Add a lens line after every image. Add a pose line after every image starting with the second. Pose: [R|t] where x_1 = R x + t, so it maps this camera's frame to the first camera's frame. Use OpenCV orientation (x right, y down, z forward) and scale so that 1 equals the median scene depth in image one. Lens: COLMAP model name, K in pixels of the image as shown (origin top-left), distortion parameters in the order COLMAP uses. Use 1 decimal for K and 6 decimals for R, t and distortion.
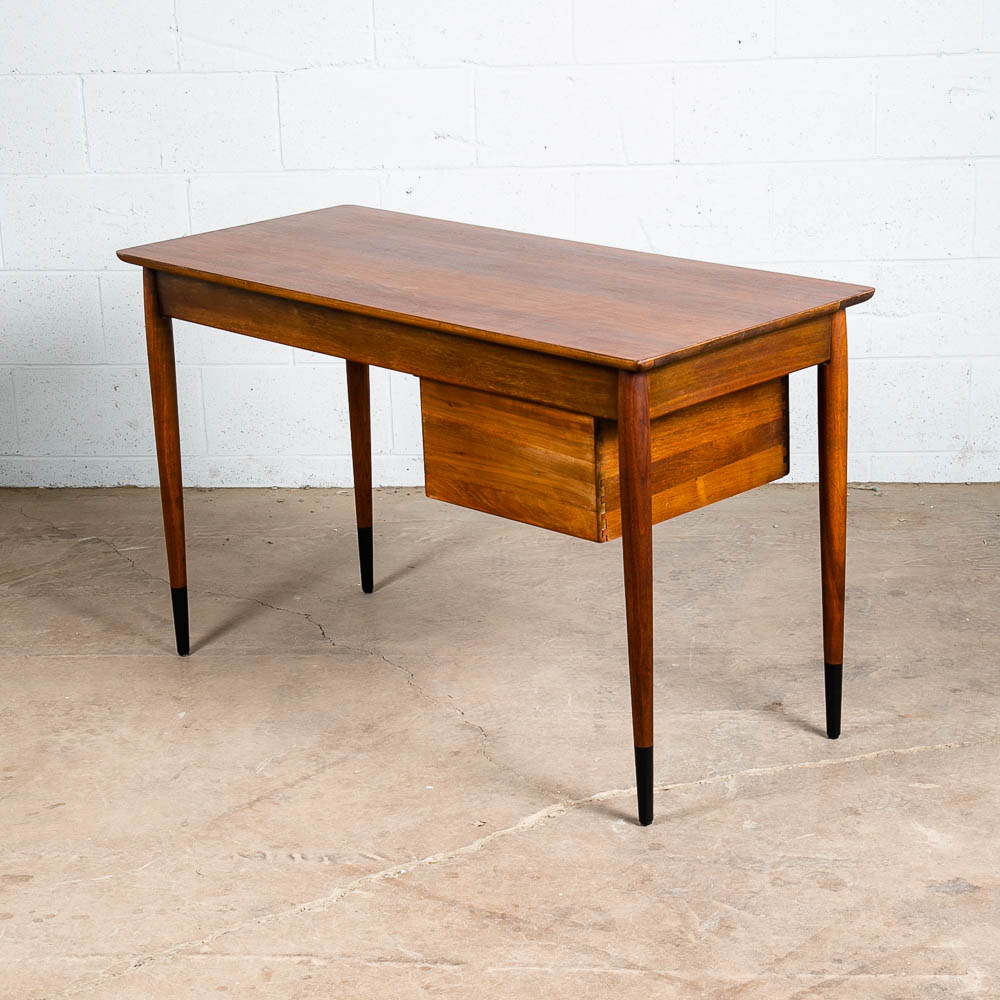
lens RADIAL K [[2592.2, 0, 497.1], [0, 2592.2, 588.7], [0, 0, 1]] dist [0.140045, 0.118663]
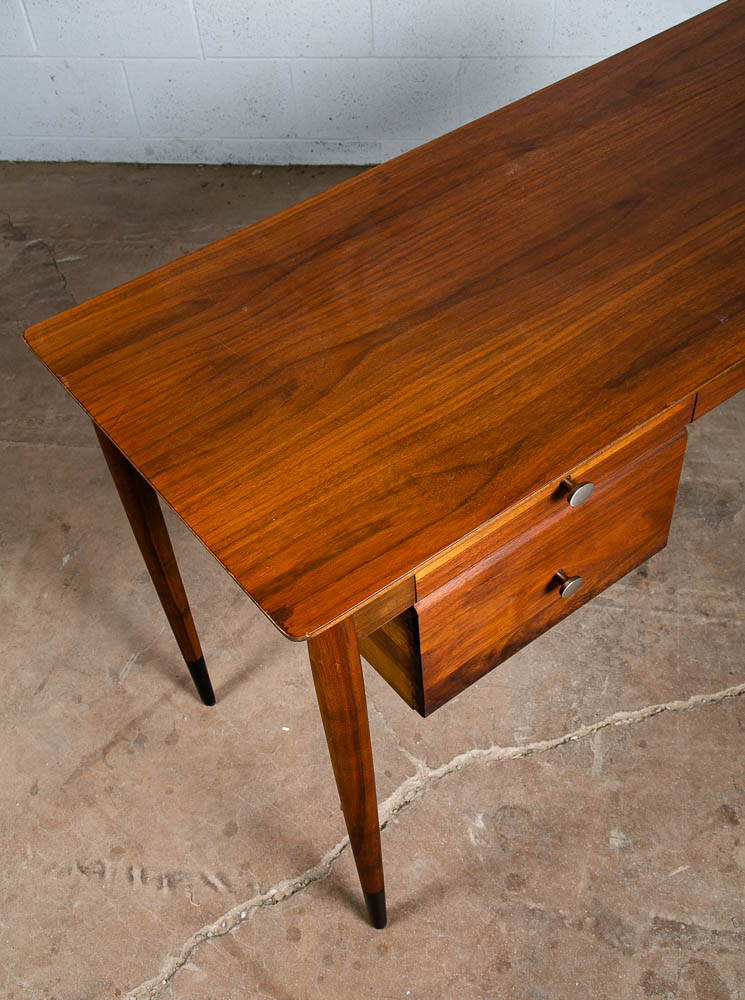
lens RADIAL K [[1089.8, 0, 370.7], [0, 1089.8, 518.6], [0, 0, 1]] dist [0.006237, 0.047724]
pose [[0.998393, 0.010385, -0.055707, 0.028589], [0.018409, 0.870300, 0.492178, -0.197765], [0.053593, -0.492413, 0.868710, 0.690703]]
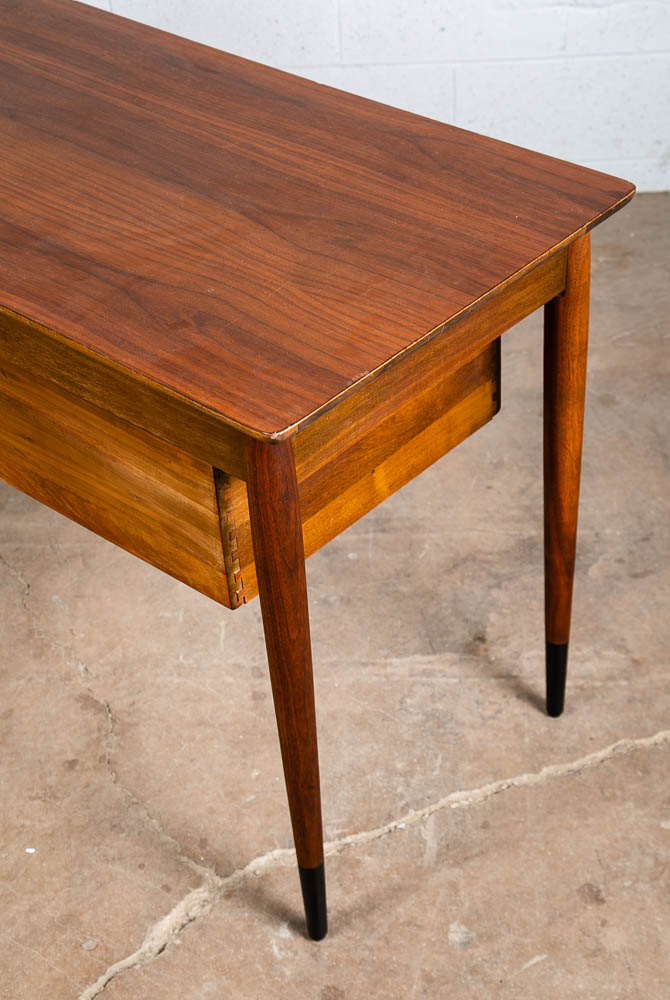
lens RADIAL K [[1673.2, 0, 356.0], [0, 1673.2, 504.9], [0, 0, 1]] dist [0.161093, 0.091674]
pose [[0.997081, -0.051347, 0.056512, 0.045953], [0.030908, 0.948192, 0.316191, -0.172902], [-0.069820, -0.313522, 0.947011, 0.566872]]
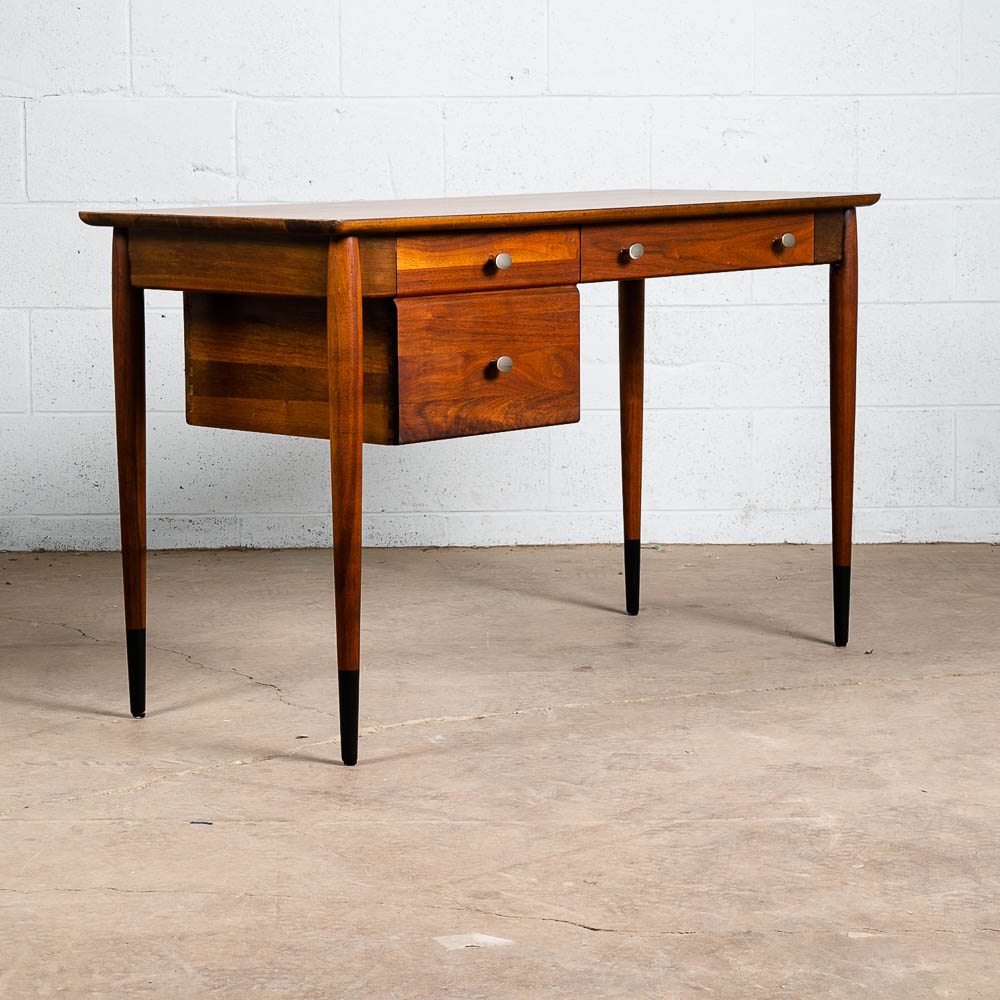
lens RADIAL K [[2998.8, 0, 530.3], [0, 2998.8, 448.8], [0, 0, 1]] dist [0.145156, 0.550975]
pose [[0.990348, 0.014621, 0.137829, -0.068824], [0.015271, 0.976856, -0.213351, 0.214908], [-0.137758, 0.213396, 0.967205, -0.073519]]
